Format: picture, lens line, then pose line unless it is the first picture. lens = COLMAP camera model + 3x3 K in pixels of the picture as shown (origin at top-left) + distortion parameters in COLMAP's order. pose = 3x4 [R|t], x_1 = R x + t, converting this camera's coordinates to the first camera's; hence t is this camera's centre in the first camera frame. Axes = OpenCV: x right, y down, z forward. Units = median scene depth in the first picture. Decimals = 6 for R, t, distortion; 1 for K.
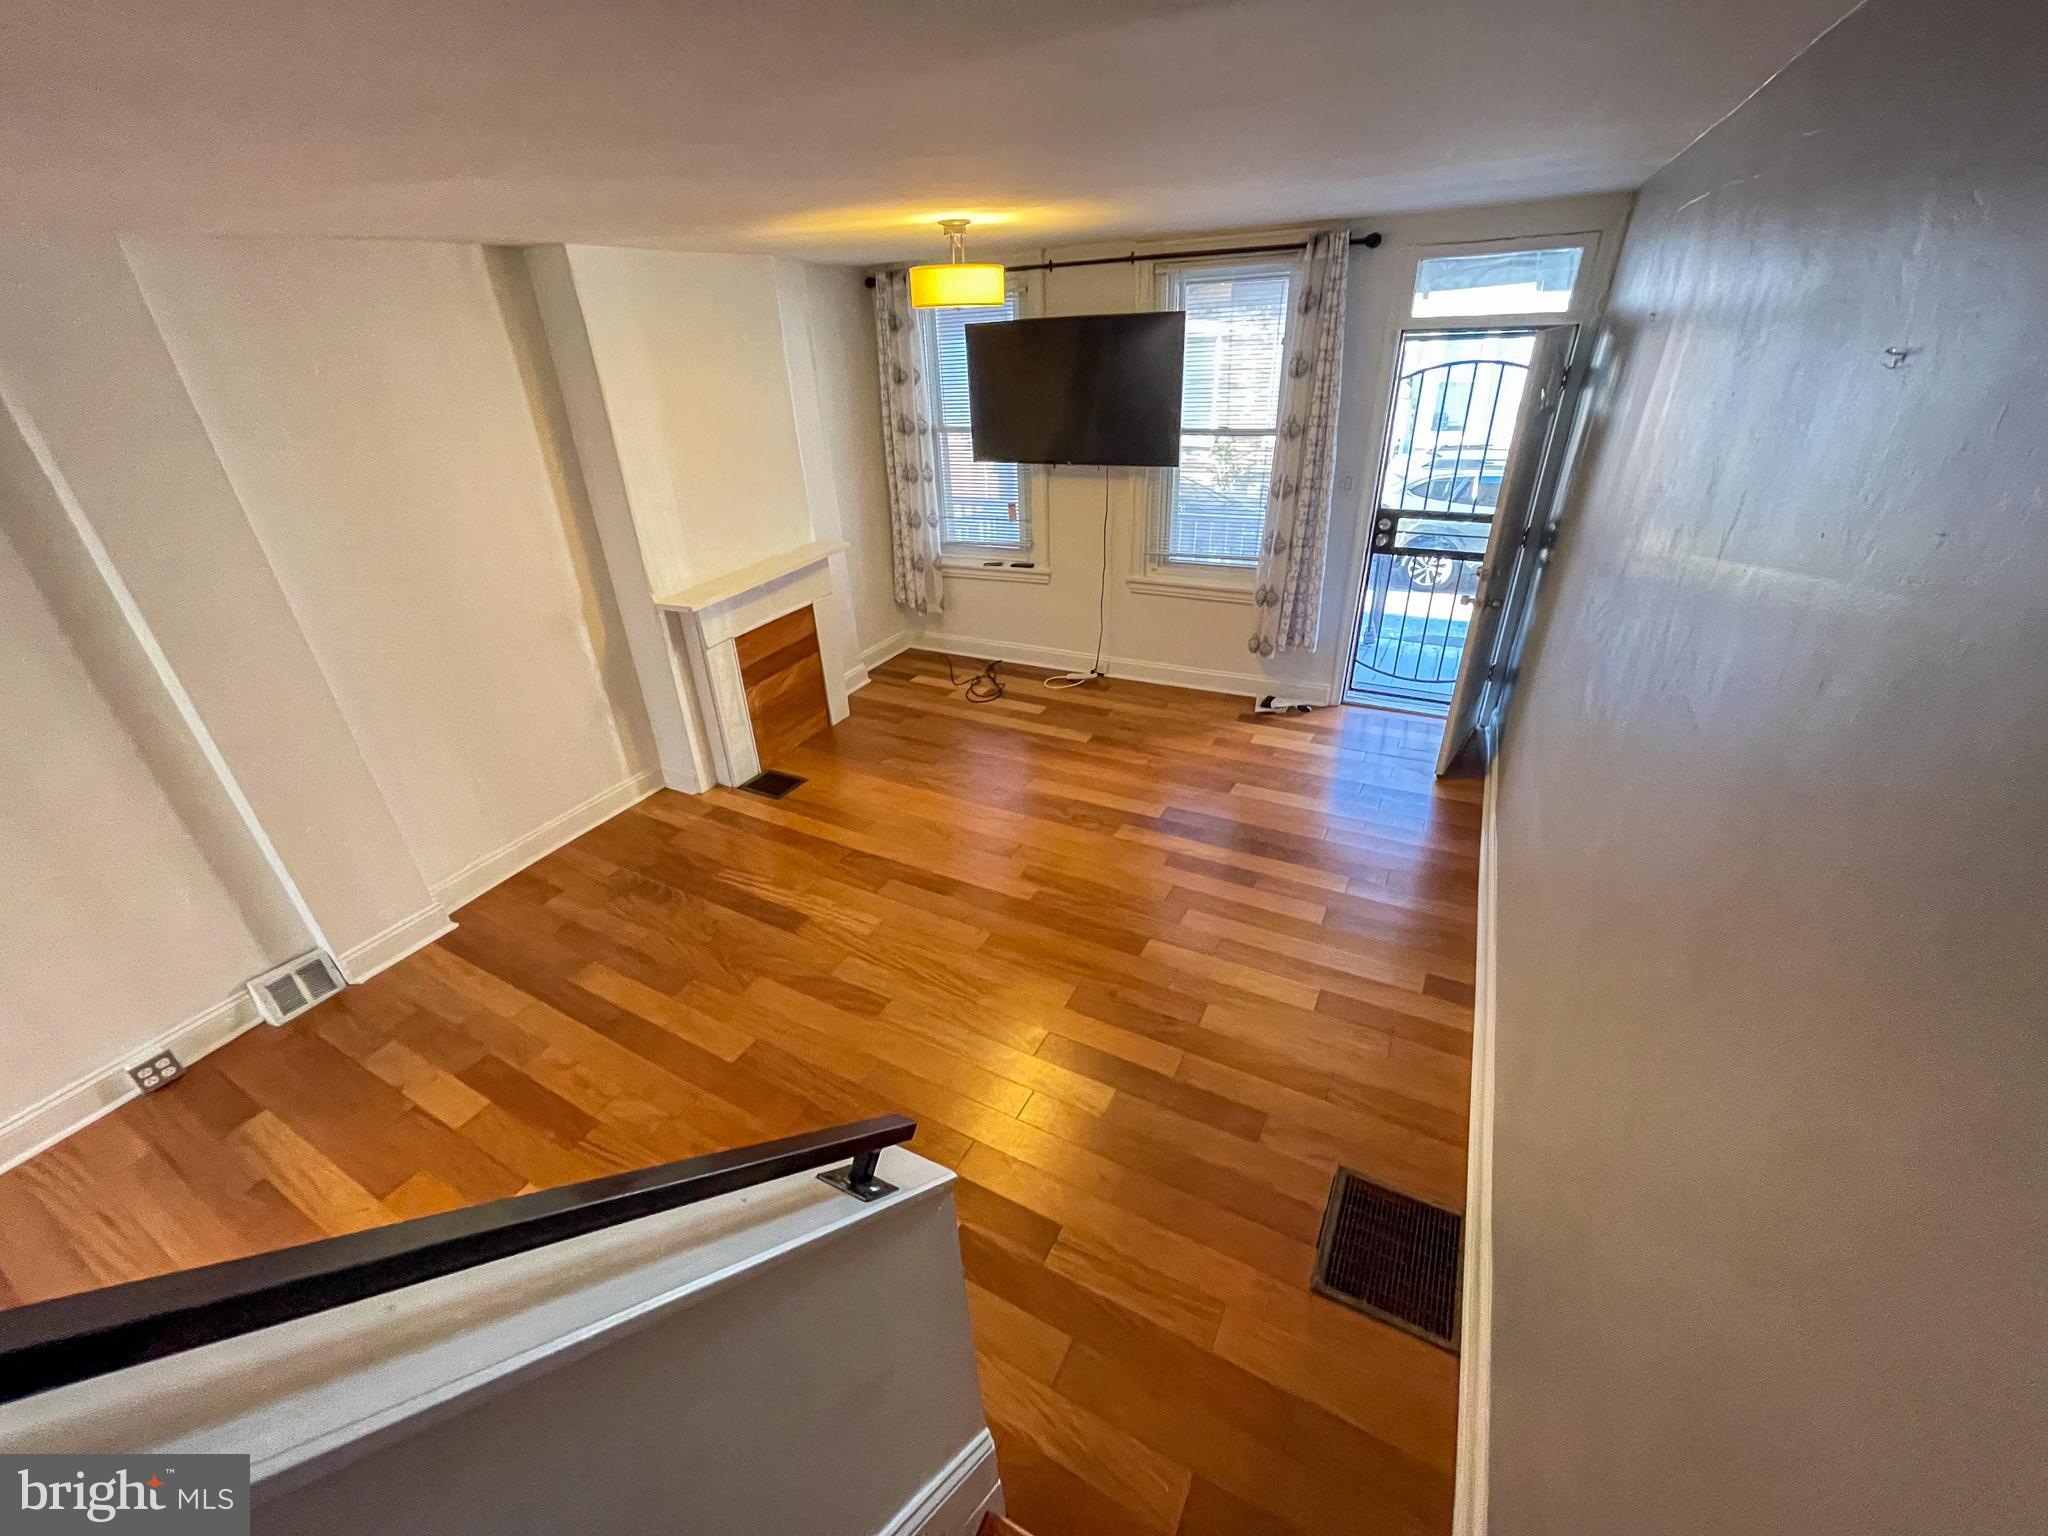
lens RADIAL K [[822.1, 0, 1029.8], [0, 822.1, 784.3], [0, 0, 1]] dist [-0.008437, -0.000289]
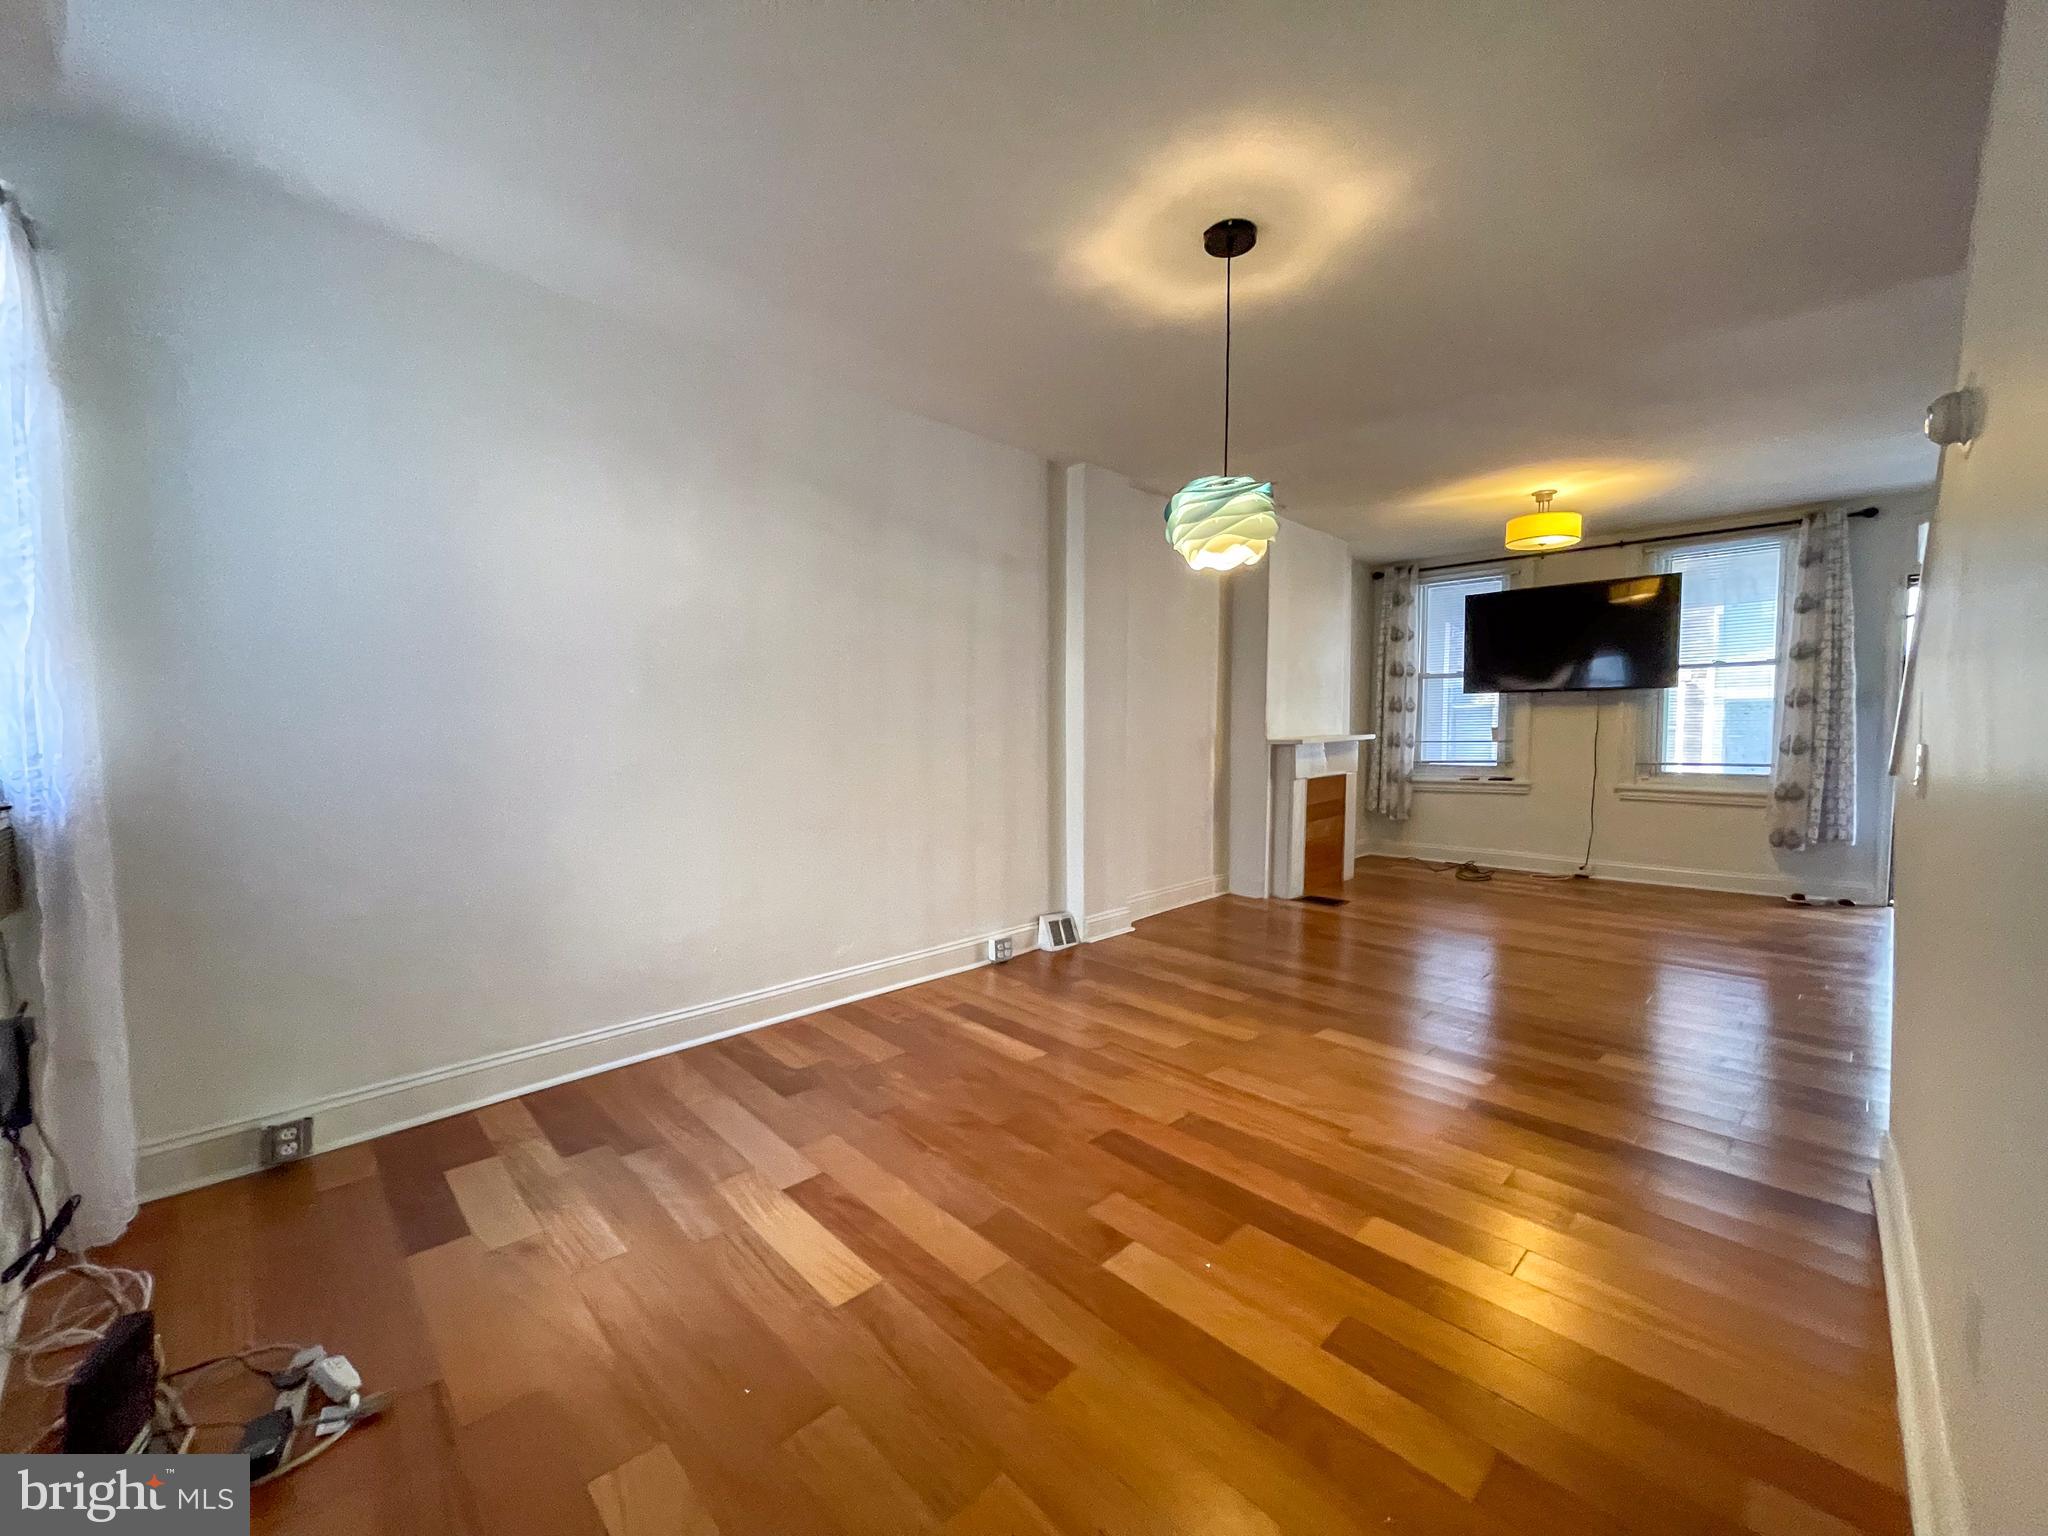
lens RADIAL K [[818.1, 0, 1013.9], [0, 818.1, 771.1], [0, 0, 1]] dist [-0.001595, -0.000193]
pose [[0.949721, 0.052957, -0.308588, -0.368429], [-0.180093, 0.898625, -0.400049, 0.377325], [0.256120, 0.435509, 0.862980, -0.219437]]
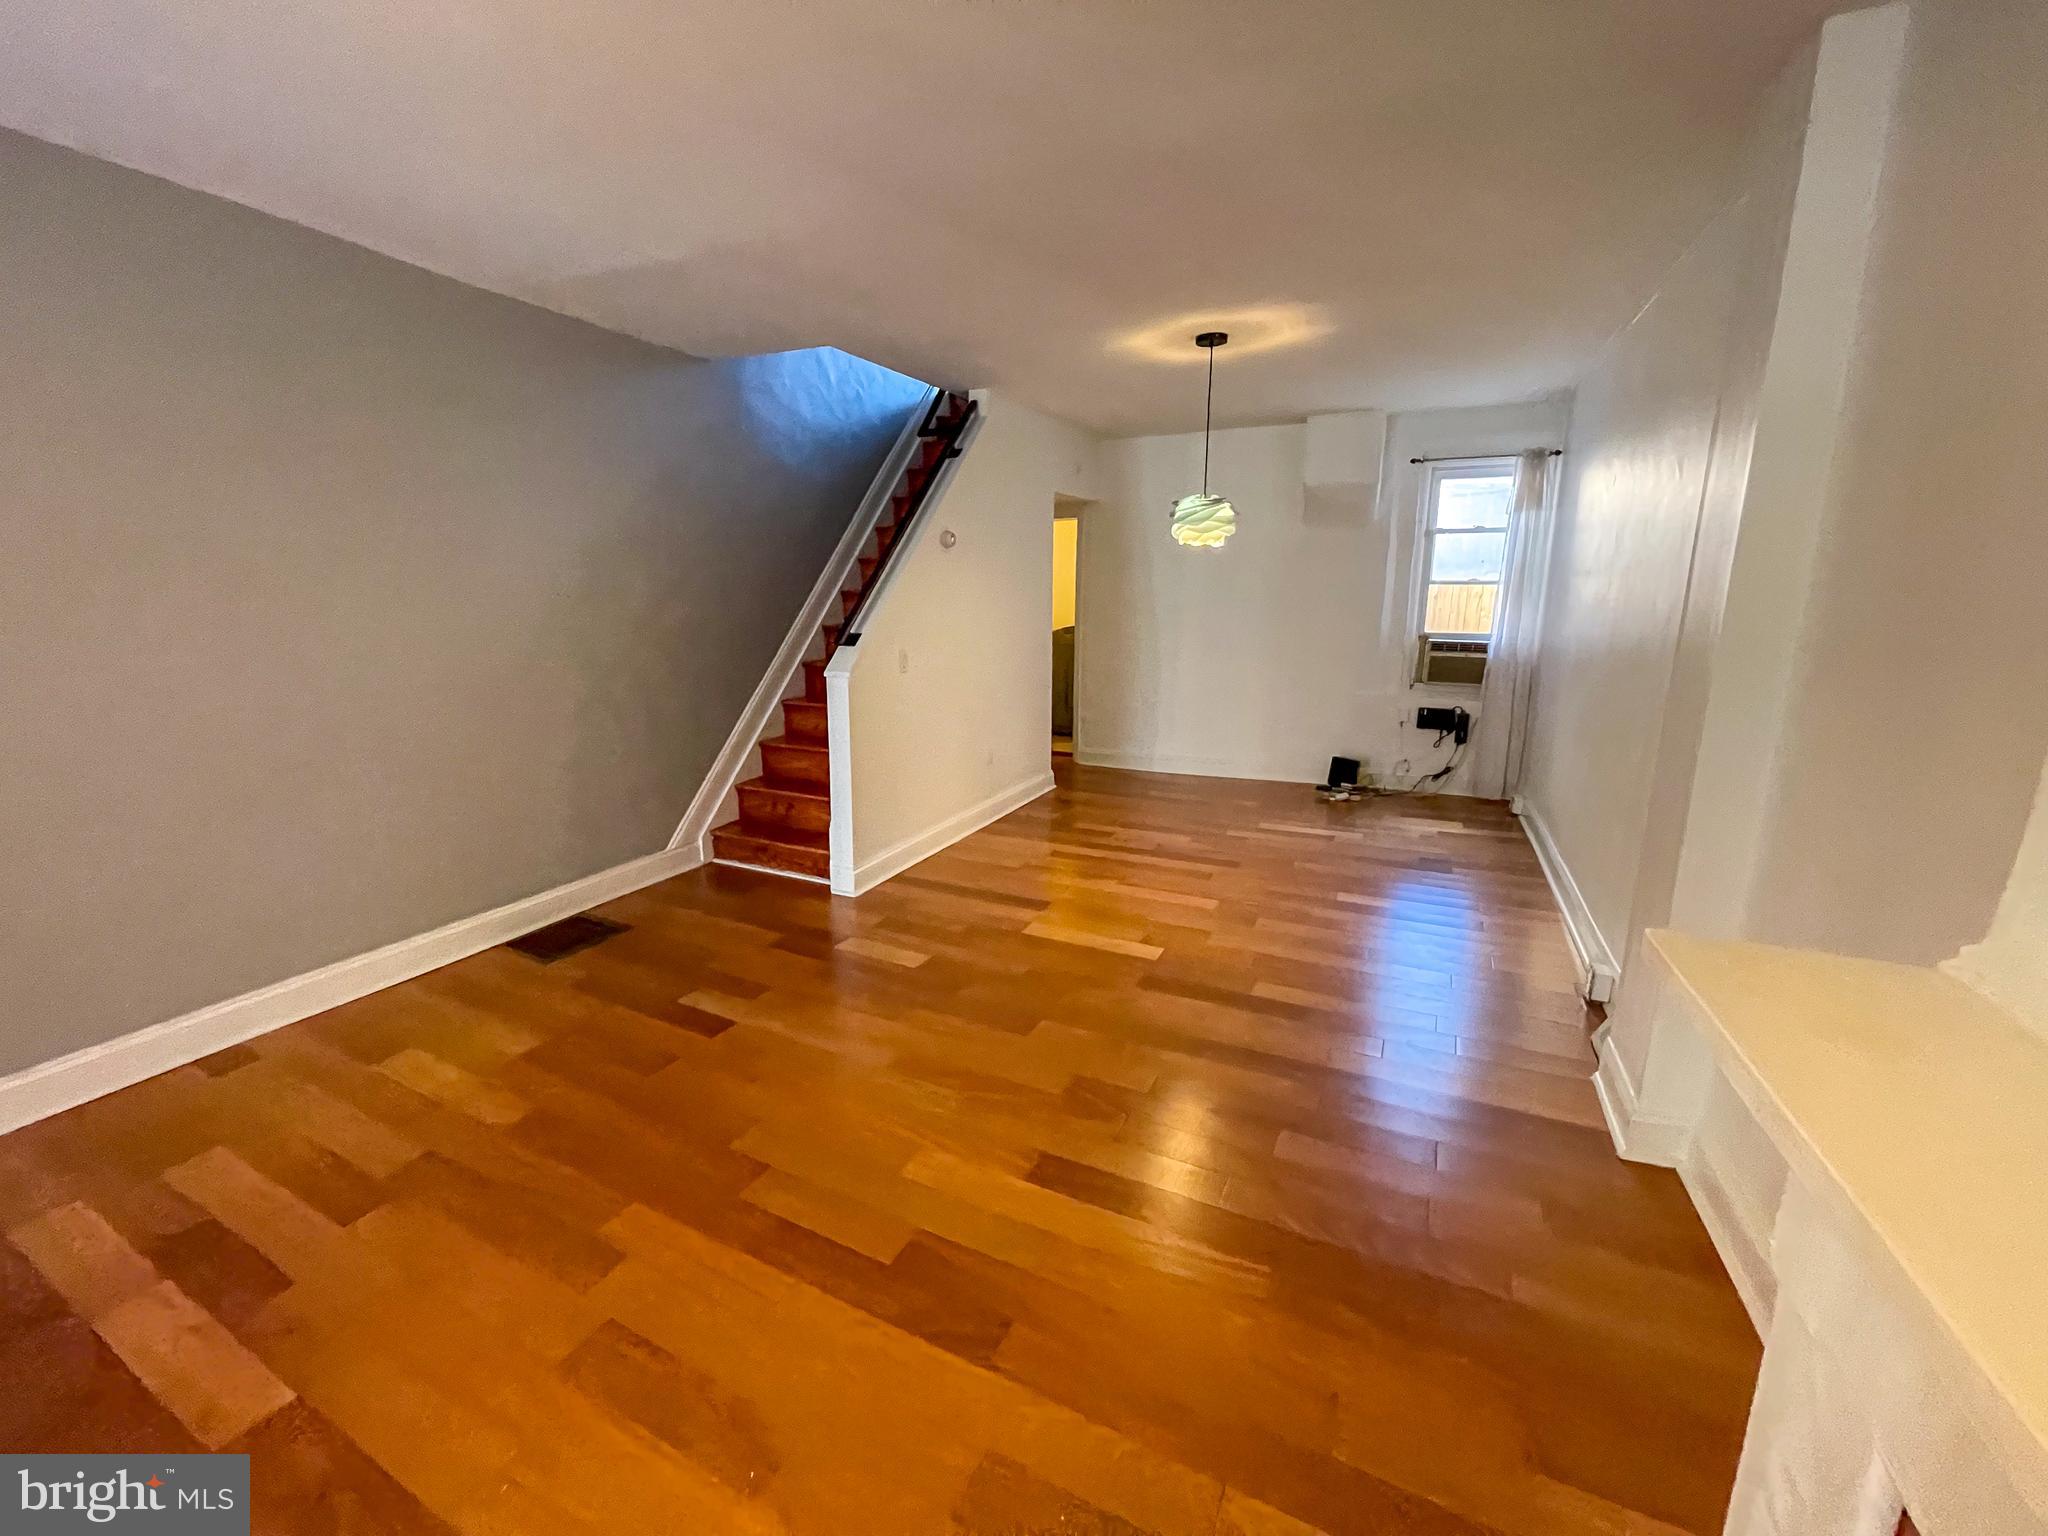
lens RADIAL K [[837.1, 0, 1016.3], [0, 837.1, 741.7], [0, 0, 1]] dist [0.002202, 0.000236]
pose [[-0.998836, 0.046776, -0.011775, -0.199544], [0.029214, 0.780901, 0.623971, -0.337219], [0.038382, 0.622901, -0.781359, 0.949107]]
